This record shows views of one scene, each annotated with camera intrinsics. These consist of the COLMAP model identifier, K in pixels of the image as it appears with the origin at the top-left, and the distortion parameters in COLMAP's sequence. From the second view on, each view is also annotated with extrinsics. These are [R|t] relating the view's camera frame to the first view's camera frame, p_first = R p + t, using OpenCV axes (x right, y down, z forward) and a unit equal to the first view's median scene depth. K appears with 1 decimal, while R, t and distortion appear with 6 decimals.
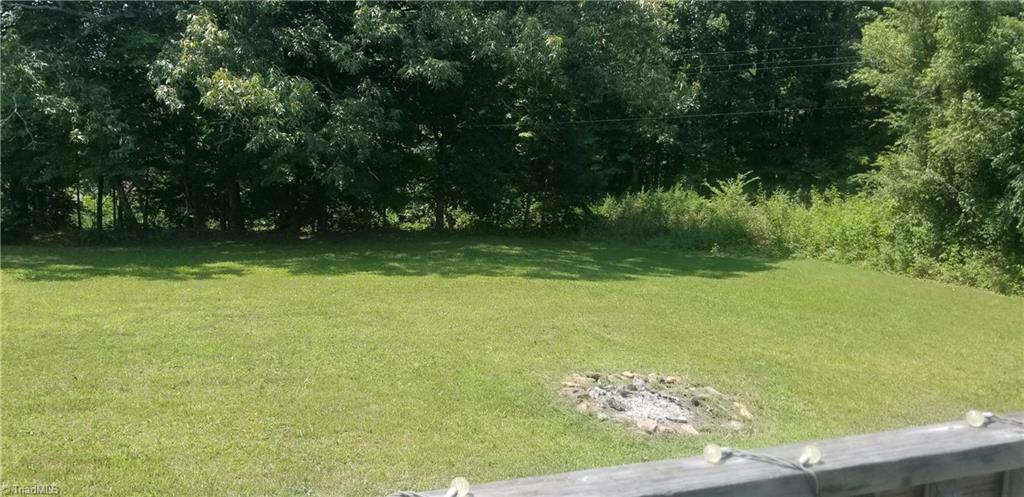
lens RADIAL K [[801.9, 0, 508.7], [0, 801.9, 253.5], [0, 0, 1]] dist [0.062948, -0.096809]
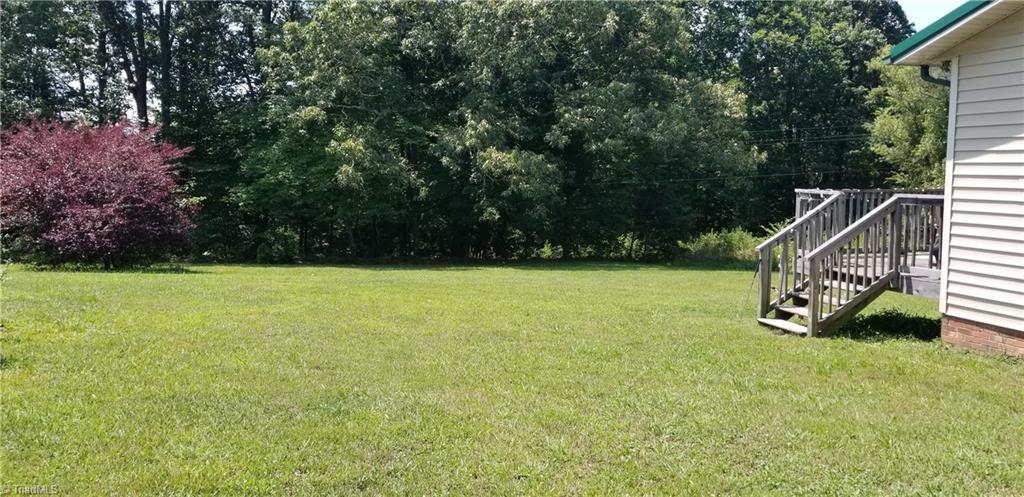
lens RADIAL K [[801.9, 0, 507.0], [0, 801.9, 244.6], [0, 0, 1]] dist [0.062948, -0.096809]
pose [[0.999961, -0.000844, -0.008788, -0.306109], [0.000012, 0.995550, -0.094231, 0.128582], [0.008828, 0.094227, 0.995512, -0.630145]]
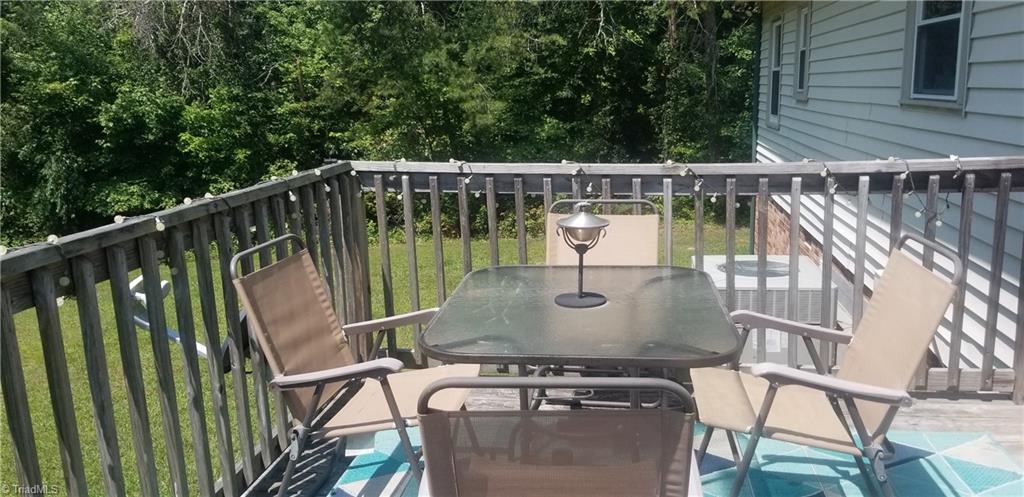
lens RADIAL K [[801.9, 0, 511.8], [0, 801.9, 249.0], [0, 0, 1]] dist [0.062948, -0.096809]
pose [[0.457260, -0.195710, 0.867531, -0.064824], [0.201385, 0.972933, 0.113342, 0.021405], [-0.866232, 0.122881, 0.484296, -0.071462]]
